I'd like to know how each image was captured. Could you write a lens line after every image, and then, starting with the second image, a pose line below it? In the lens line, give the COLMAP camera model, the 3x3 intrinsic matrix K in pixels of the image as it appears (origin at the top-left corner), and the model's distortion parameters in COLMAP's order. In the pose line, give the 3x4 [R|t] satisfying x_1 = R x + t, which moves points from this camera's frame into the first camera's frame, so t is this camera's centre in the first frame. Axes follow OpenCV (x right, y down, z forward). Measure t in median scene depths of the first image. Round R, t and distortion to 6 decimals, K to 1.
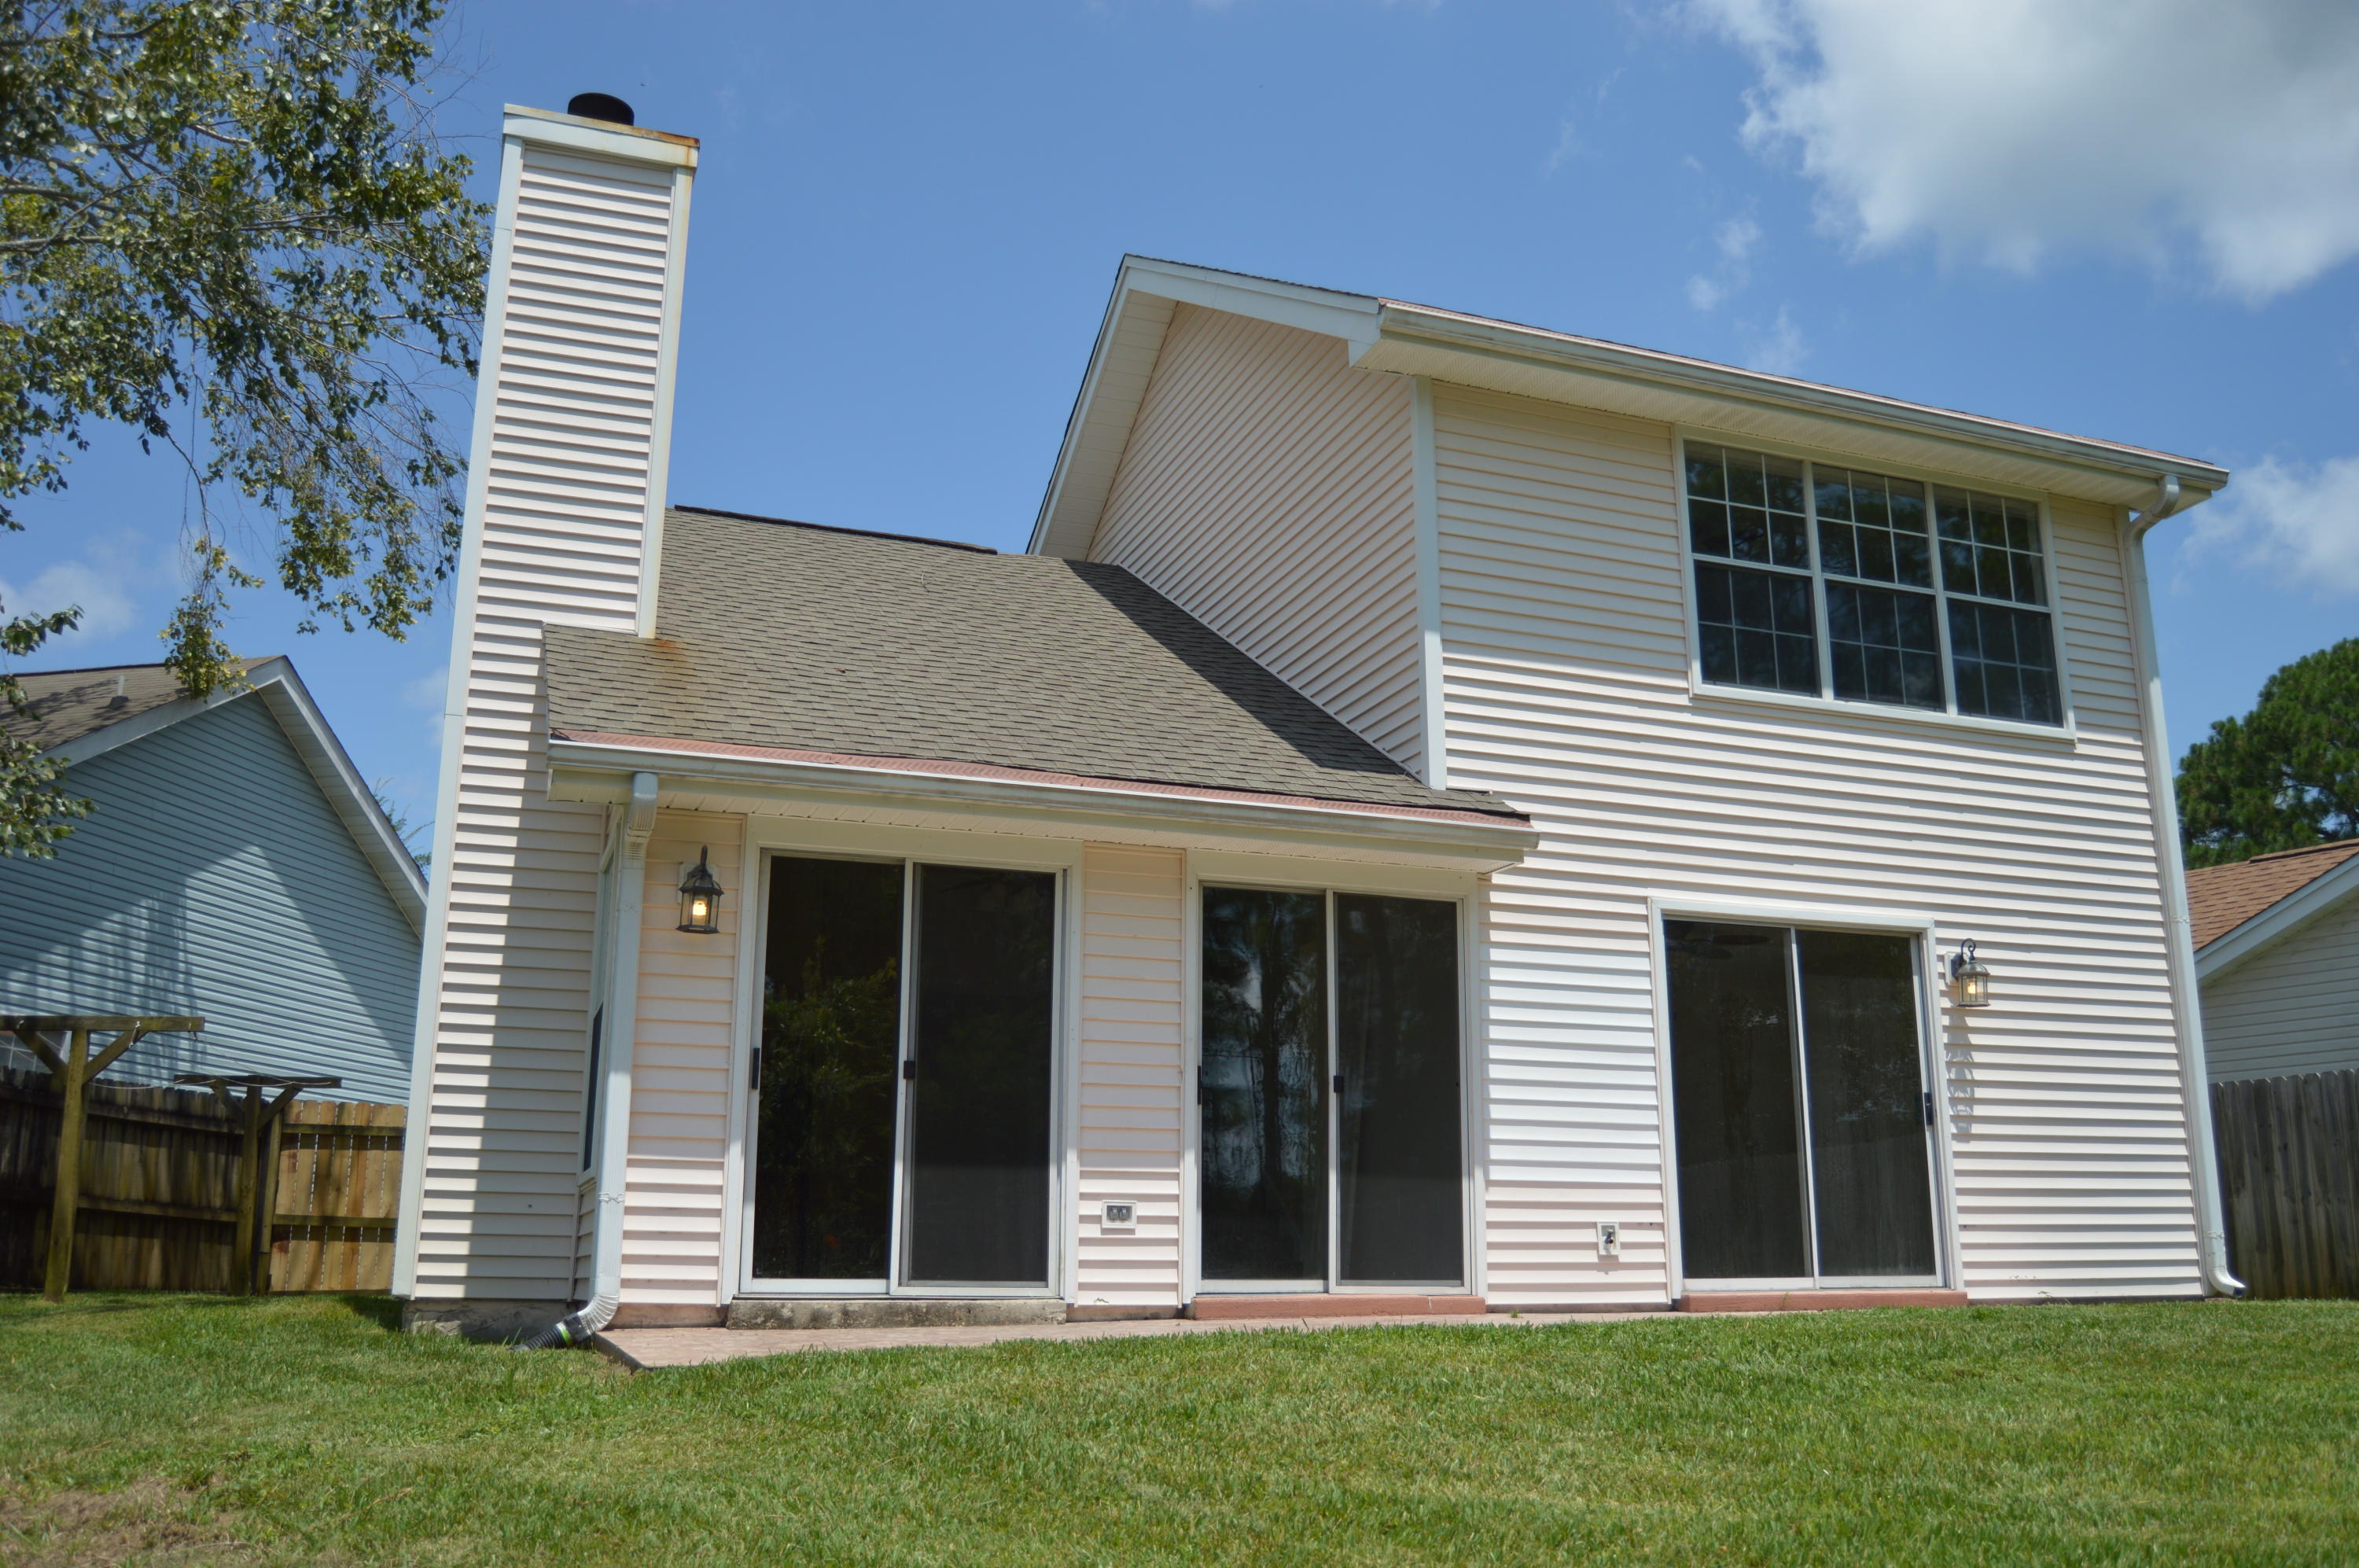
lens RADIAL K [[1967.1, 0, 1179.5], [0, 1967.1, 784.0], [0, 0, 1]] dist [-0.047356, -0.001840]
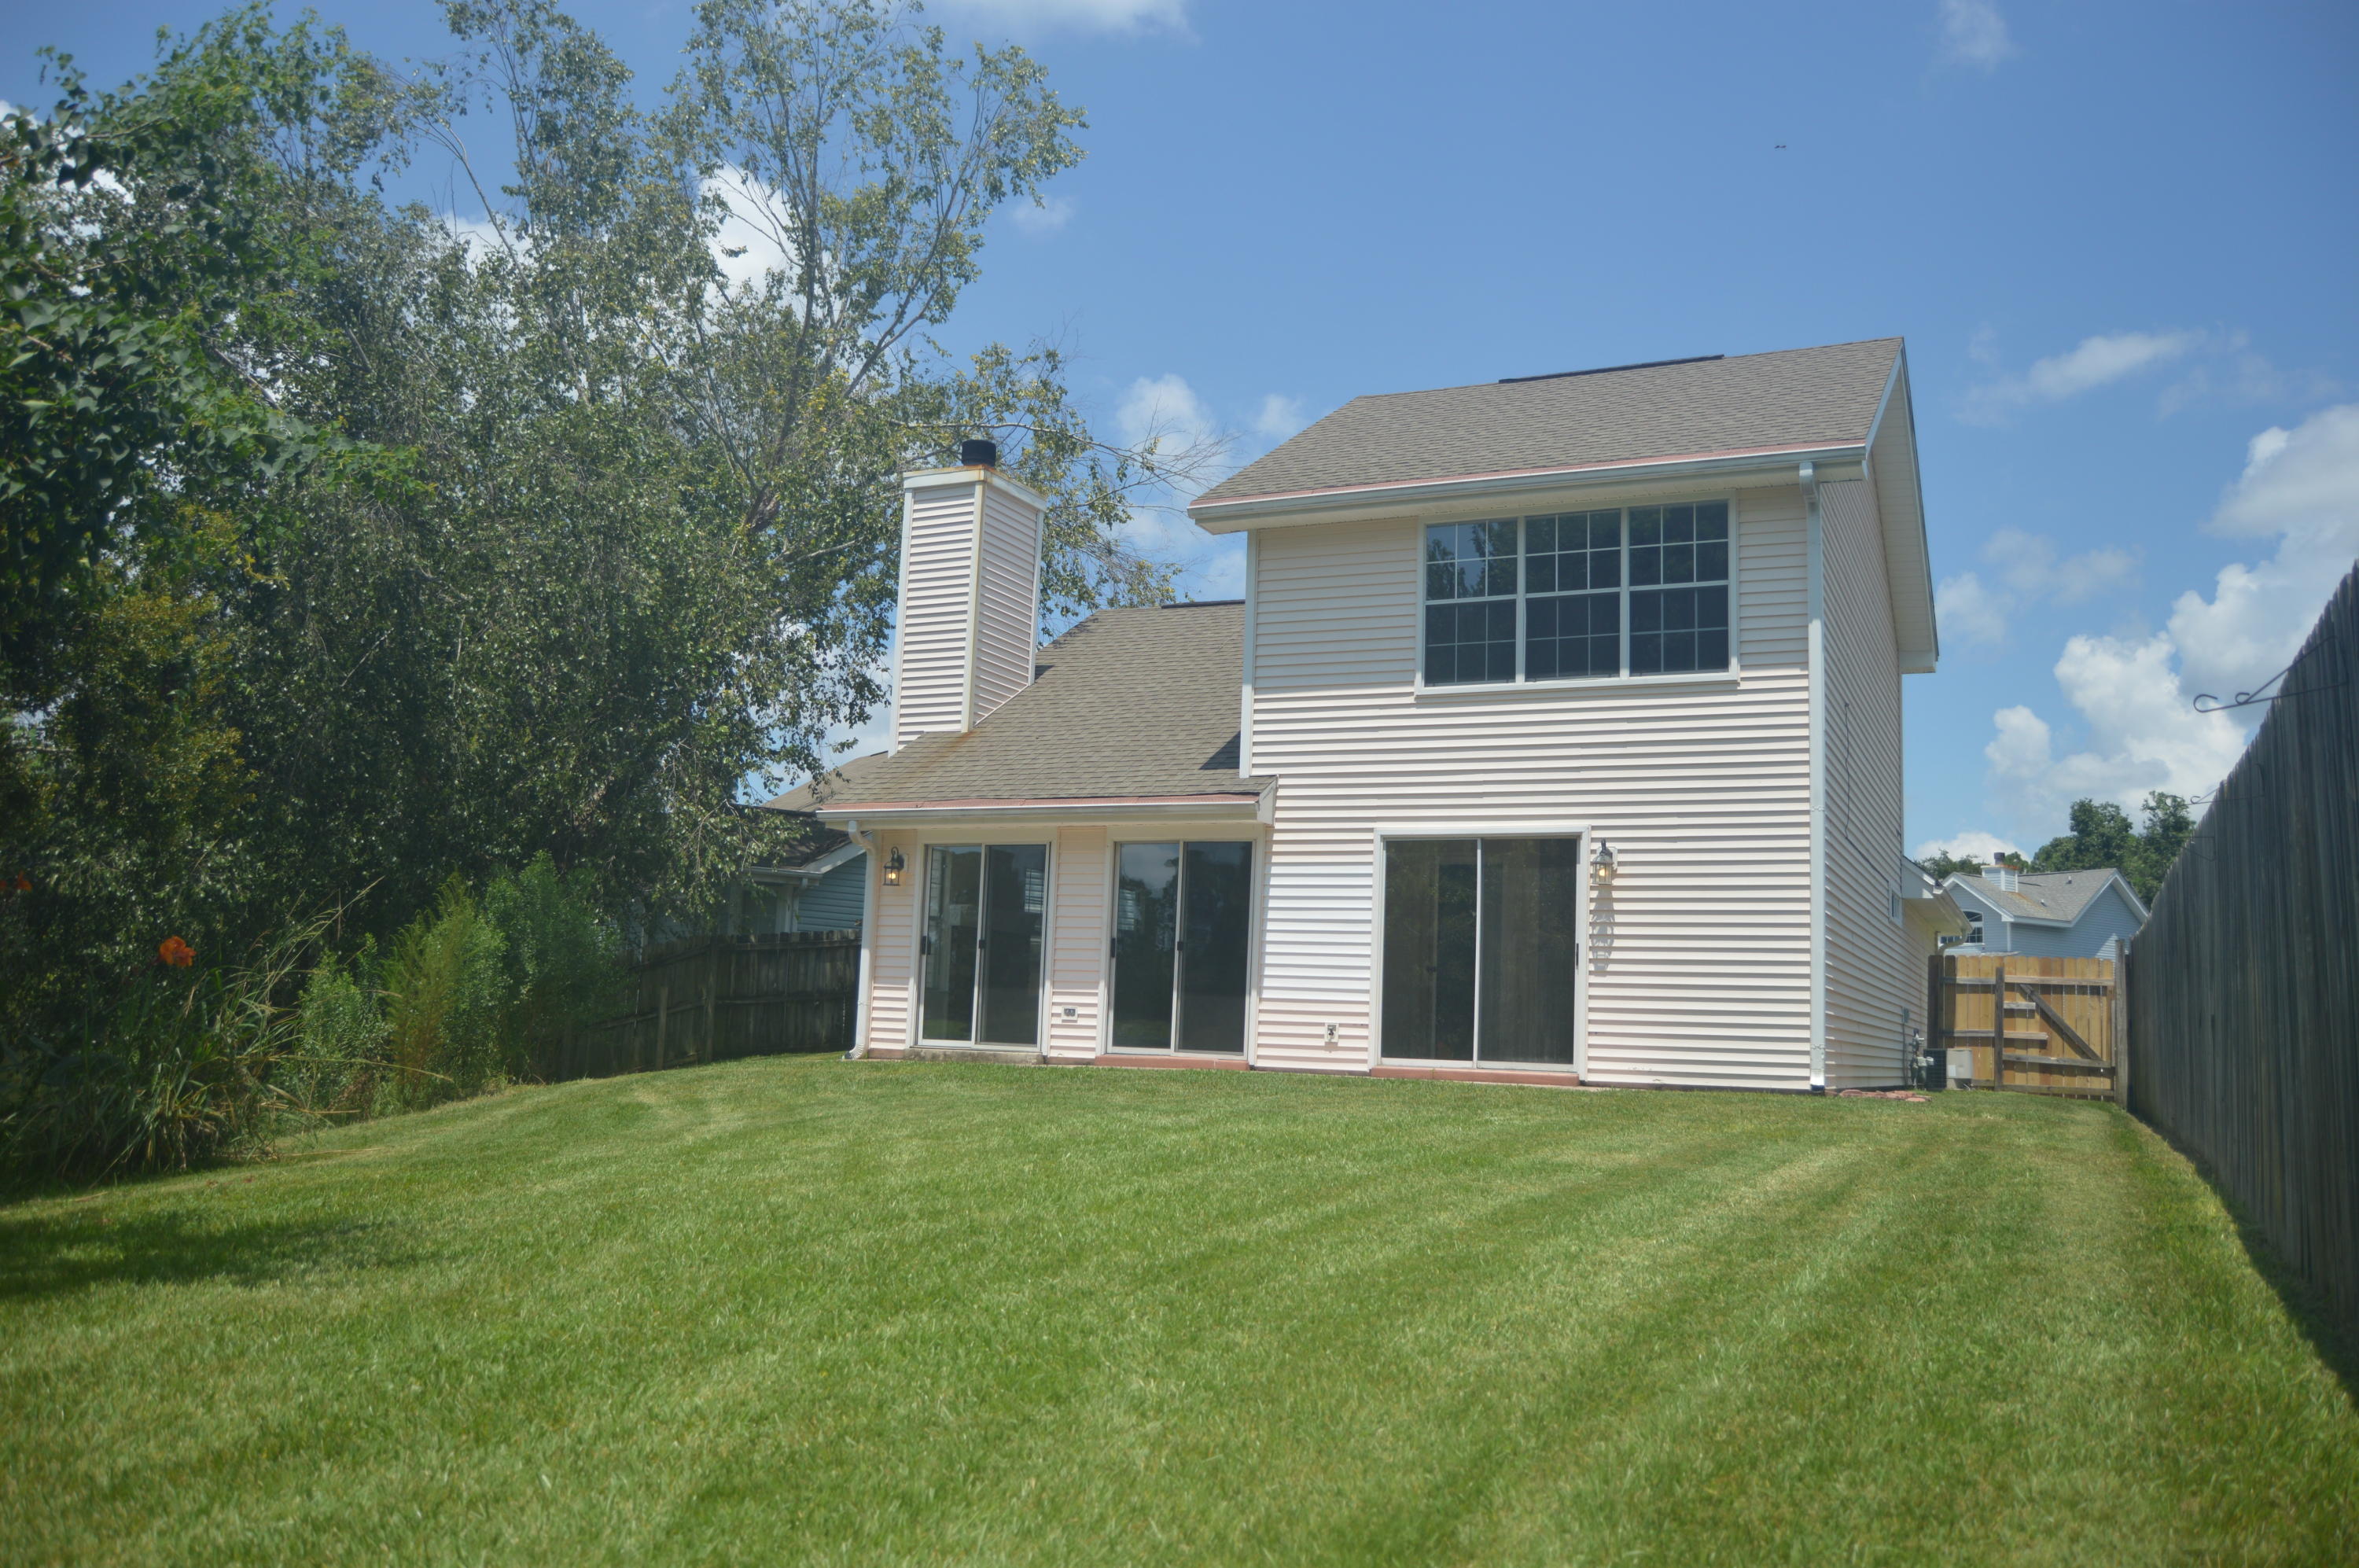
lens RADIAL K [[1856.2, 0, 1245.2], [0, 1856.2, 788.0], [0, 0, 1]] dist [-0.004977, -0.000320]
pose [[0.705362, -0.069619, -0.705420, 1.258813], [0.137722, 0.989661, 0.040040, -0.052495], [0.695339, -0.125394, 0.707658, -0.168426]]
